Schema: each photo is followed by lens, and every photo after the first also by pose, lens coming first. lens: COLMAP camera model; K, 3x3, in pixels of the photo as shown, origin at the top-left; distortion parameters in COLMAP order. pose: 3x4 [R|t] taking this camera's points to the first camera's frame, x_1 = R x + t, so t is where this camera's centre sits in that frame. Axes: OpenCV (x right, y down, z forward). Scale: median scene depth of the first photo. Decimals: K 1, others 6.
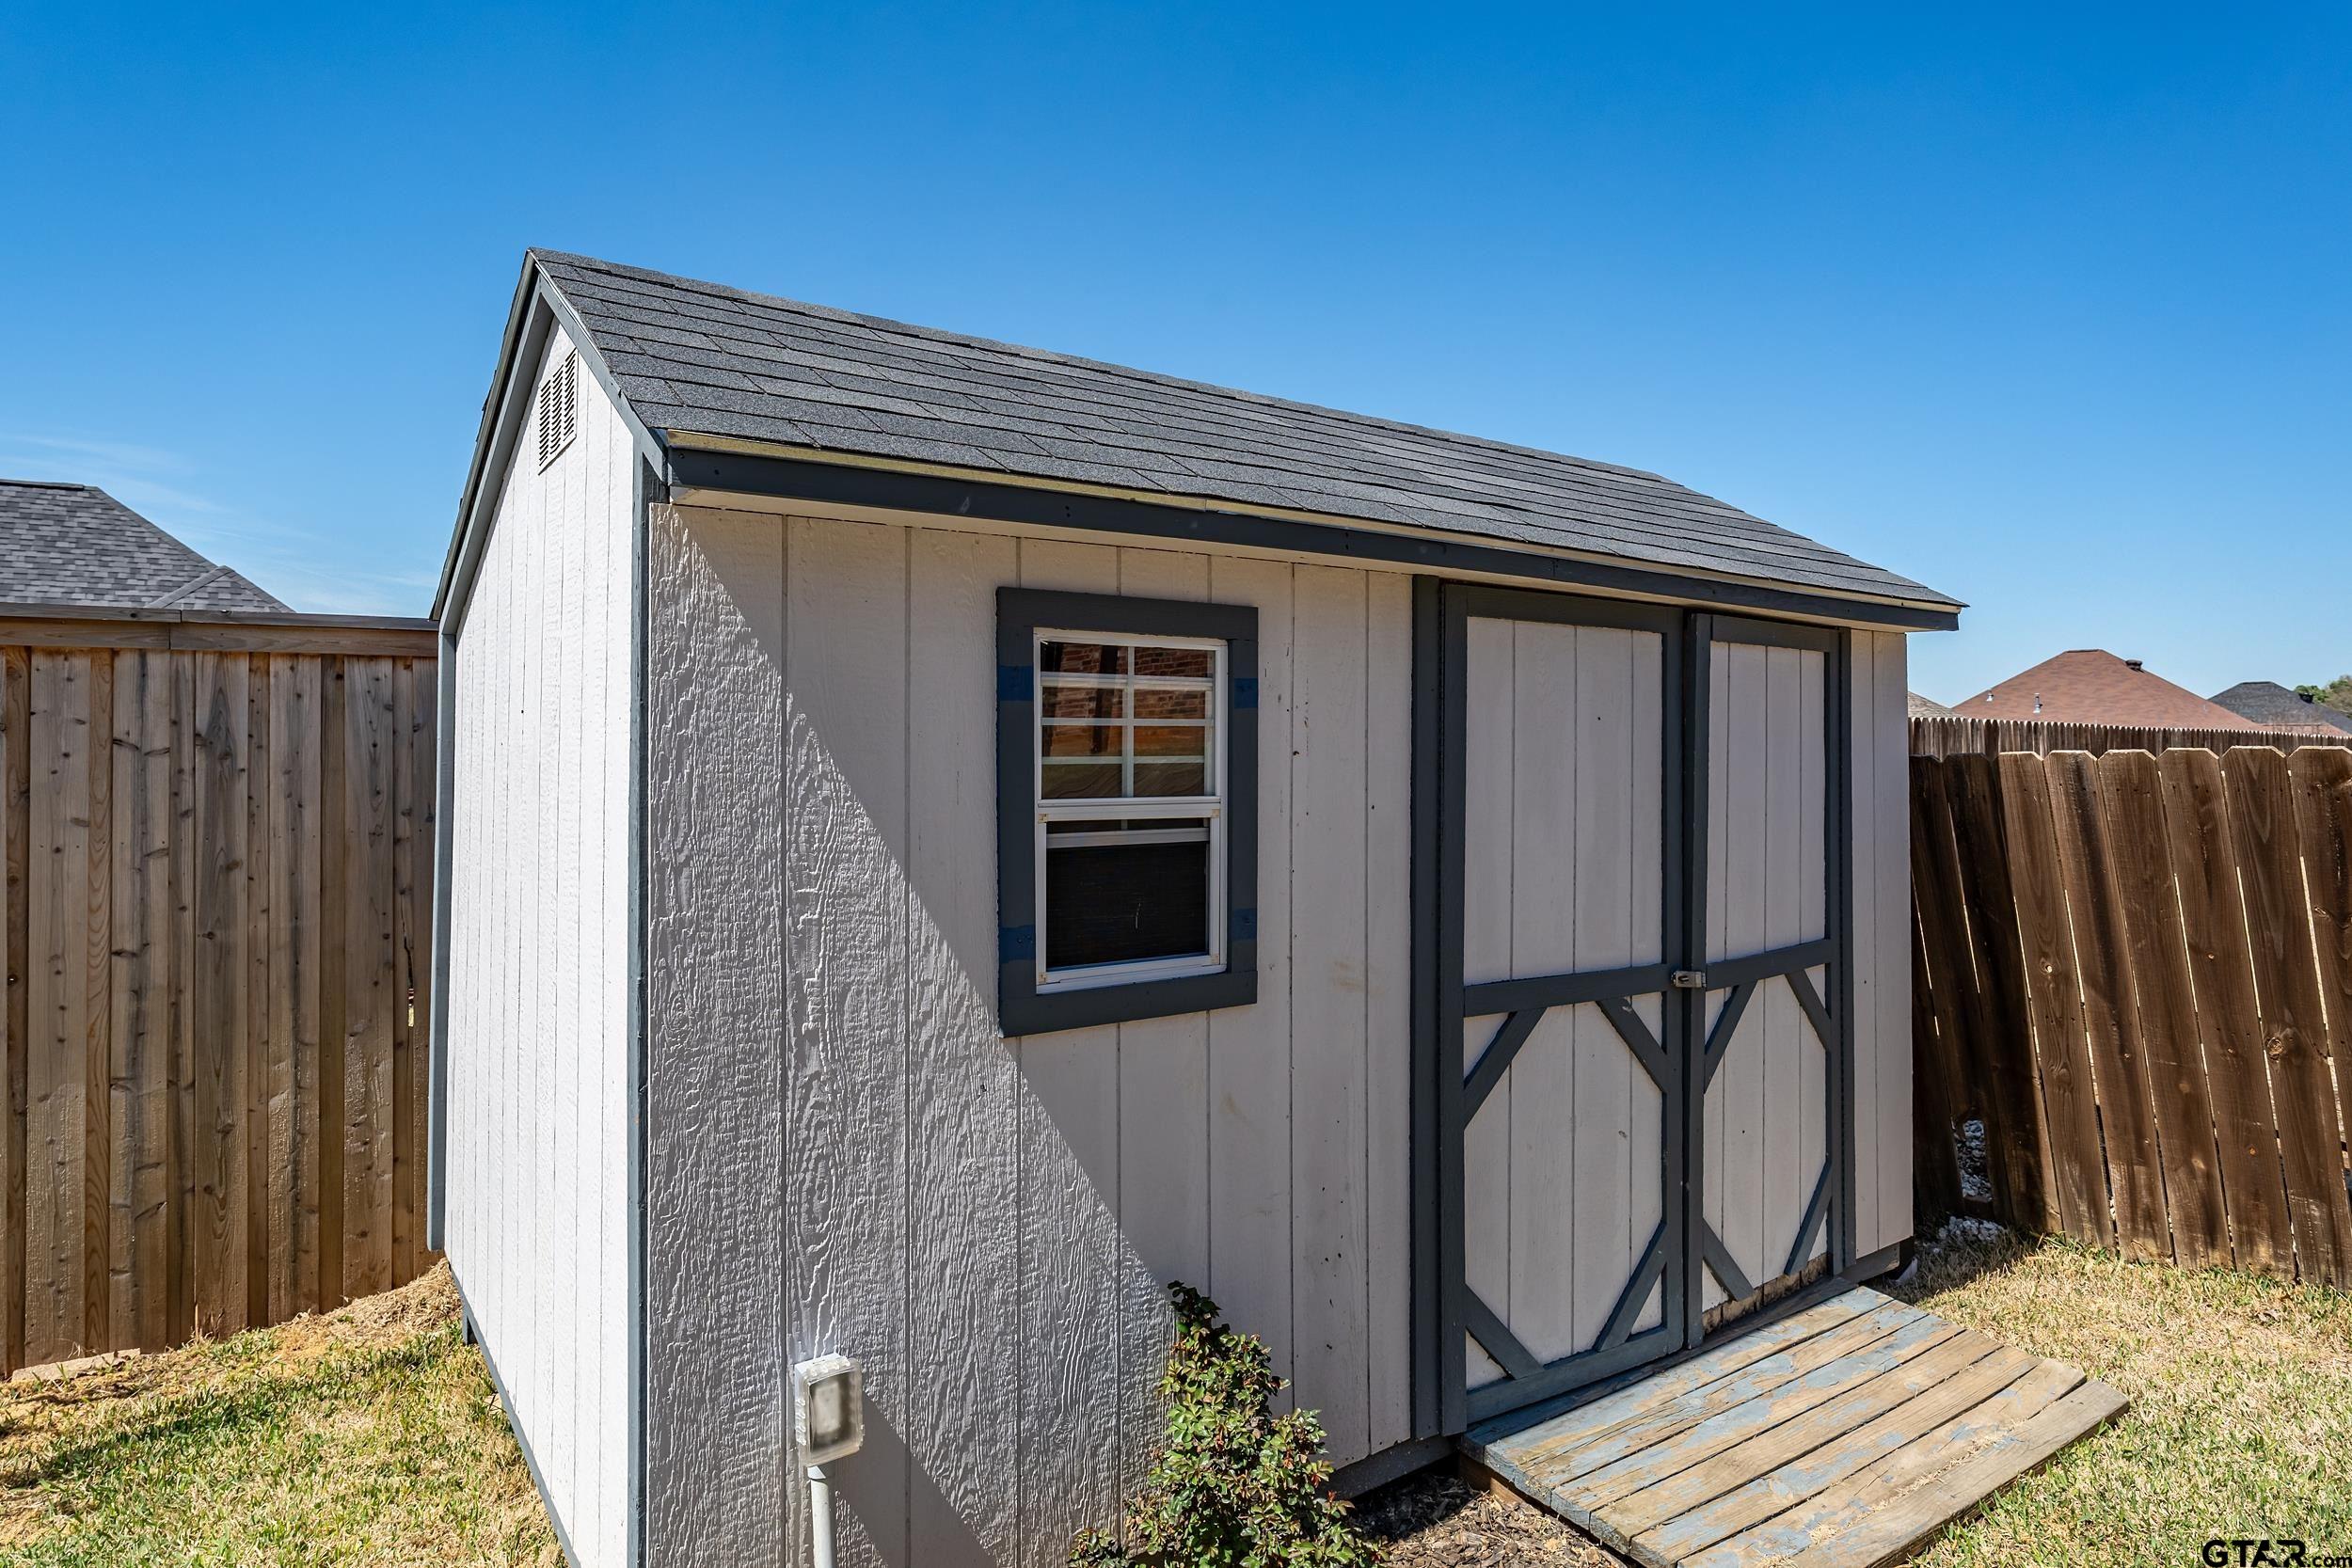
lens RADIAL K [[1336.5, 0, 1177.0], [0, 1336.5, 745.4], [0, 0, 1]] dist [0.000098, 0.000101]
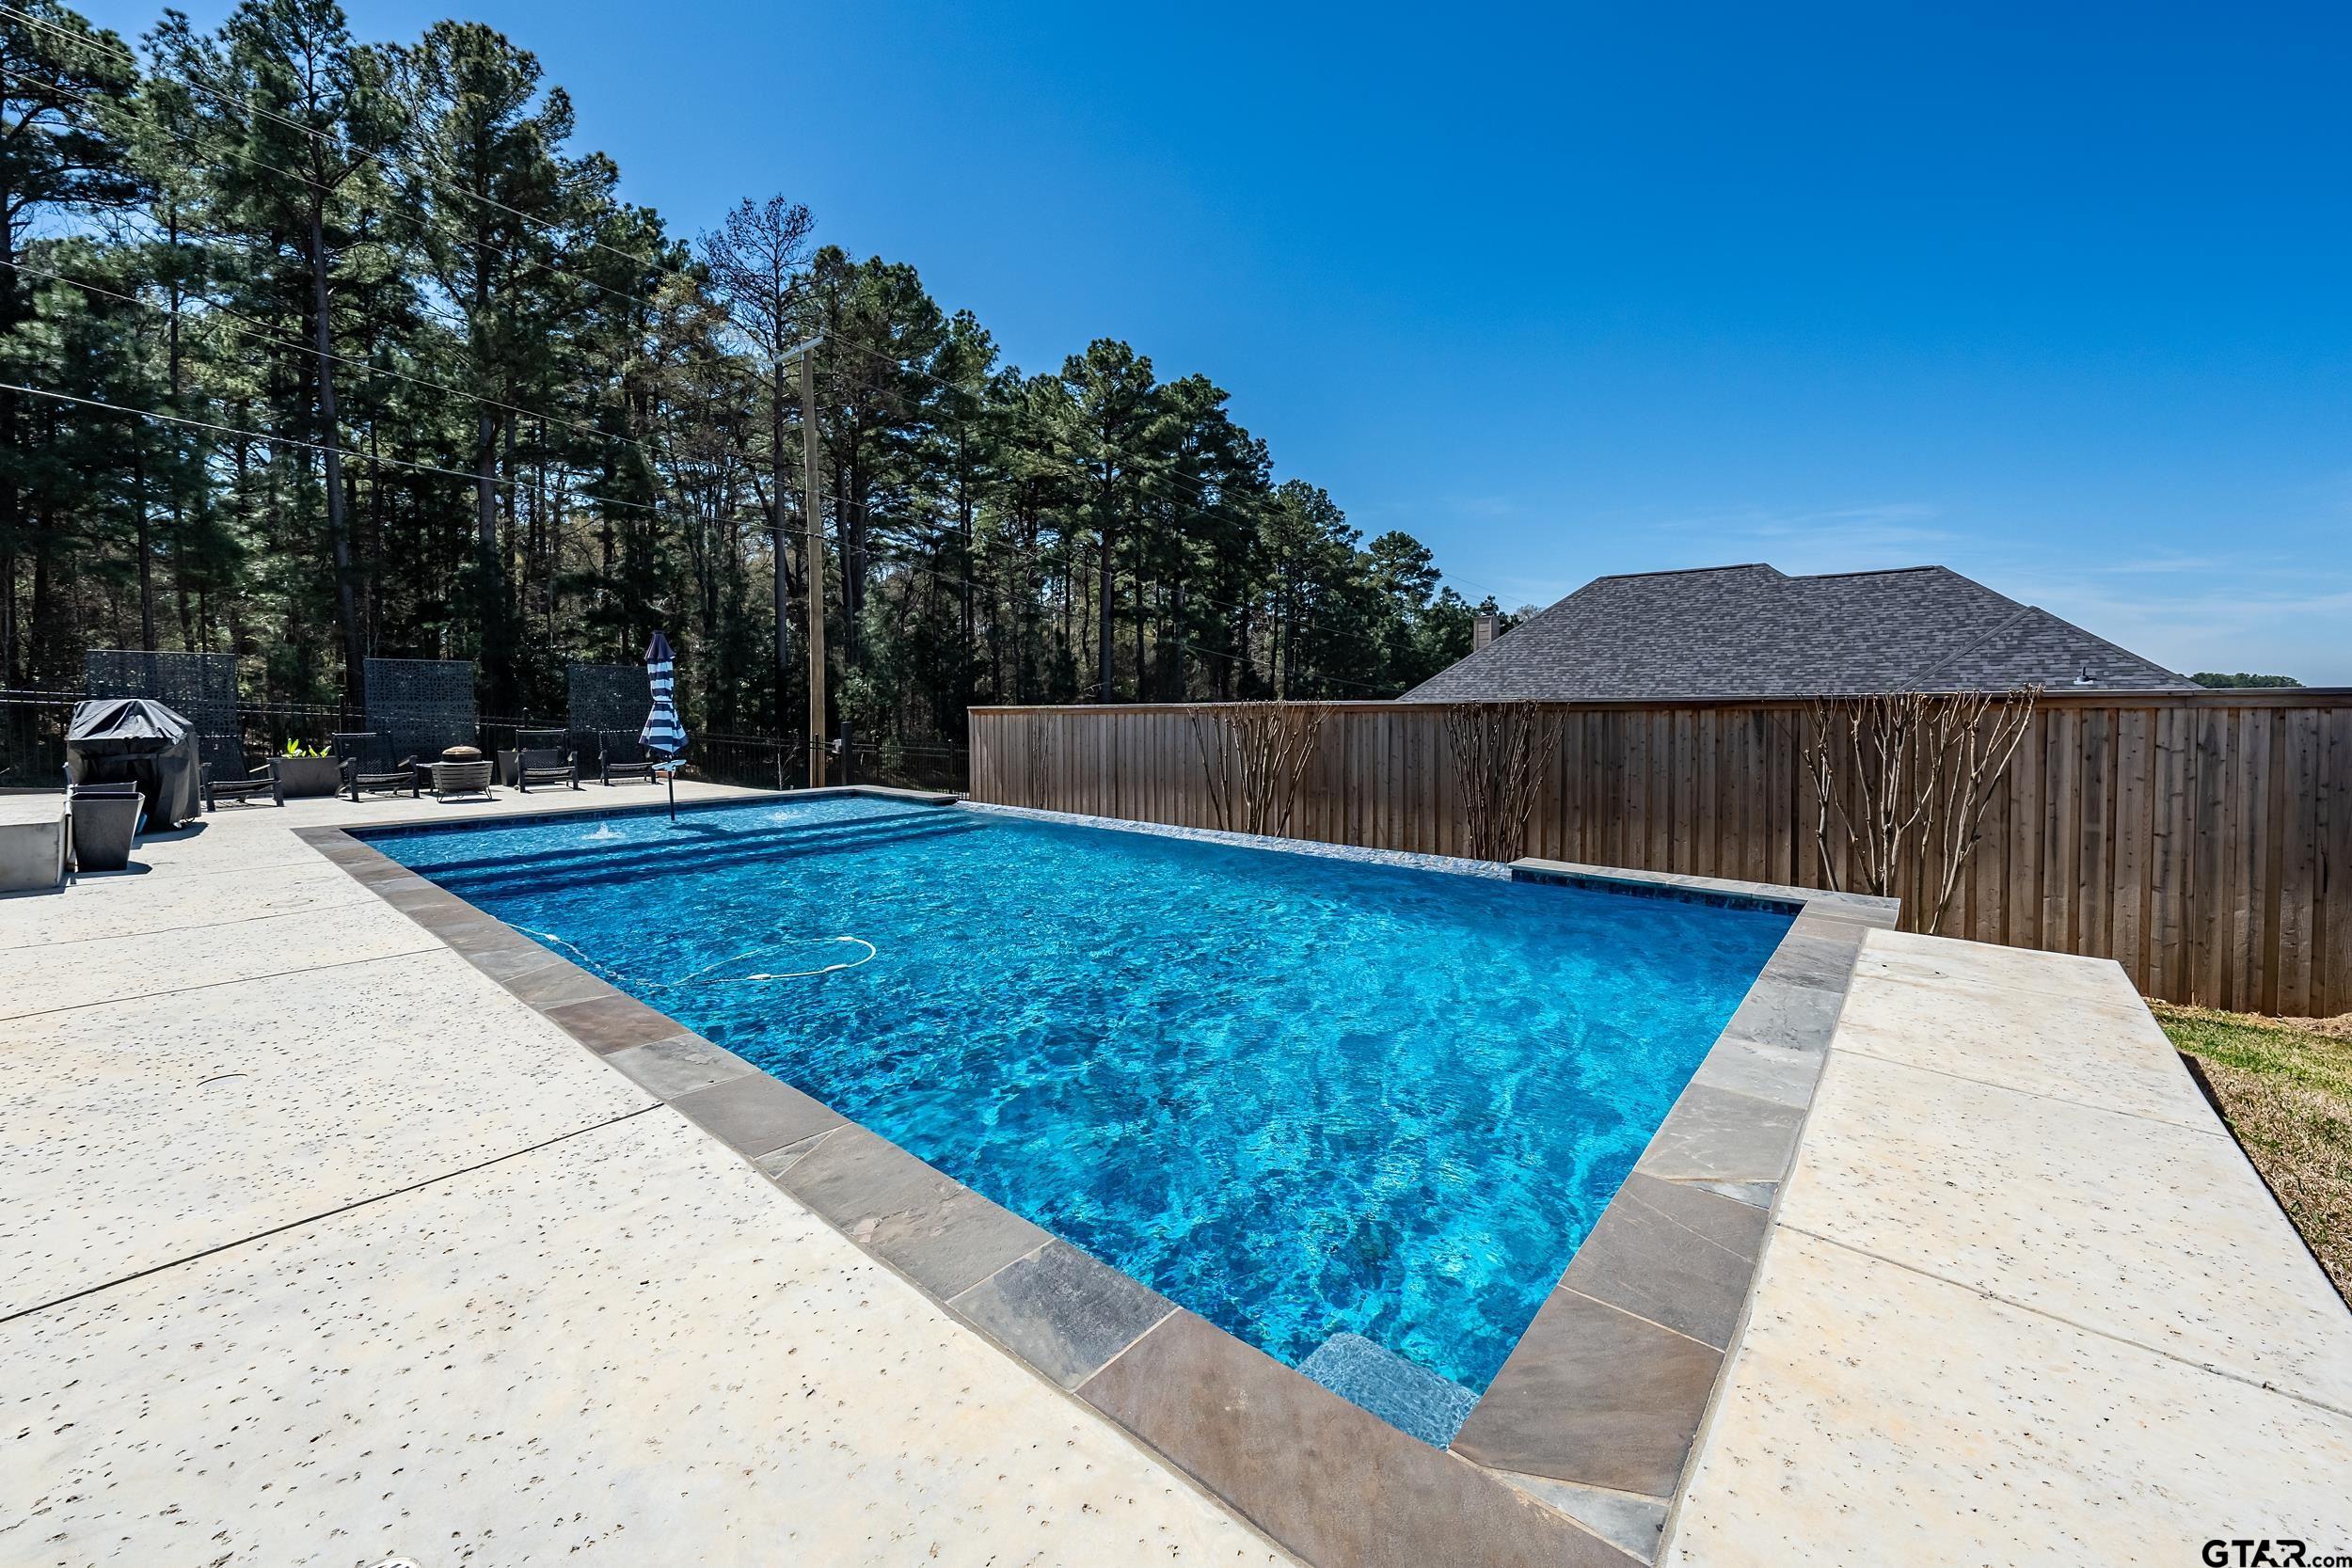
lens RADIAL K [[918.1, 0, 1178.4], [0, 918.1, 727.0], [0, 0, 1]] dist [0.009207, 0.000104]
pose [[0.258043, 0.024088, -0.965833, 0.340406], [-0.003548, 0.999706, 0.023985, -0.068147], [0.966127, -0.002762, 0.258053, -1.069081]]
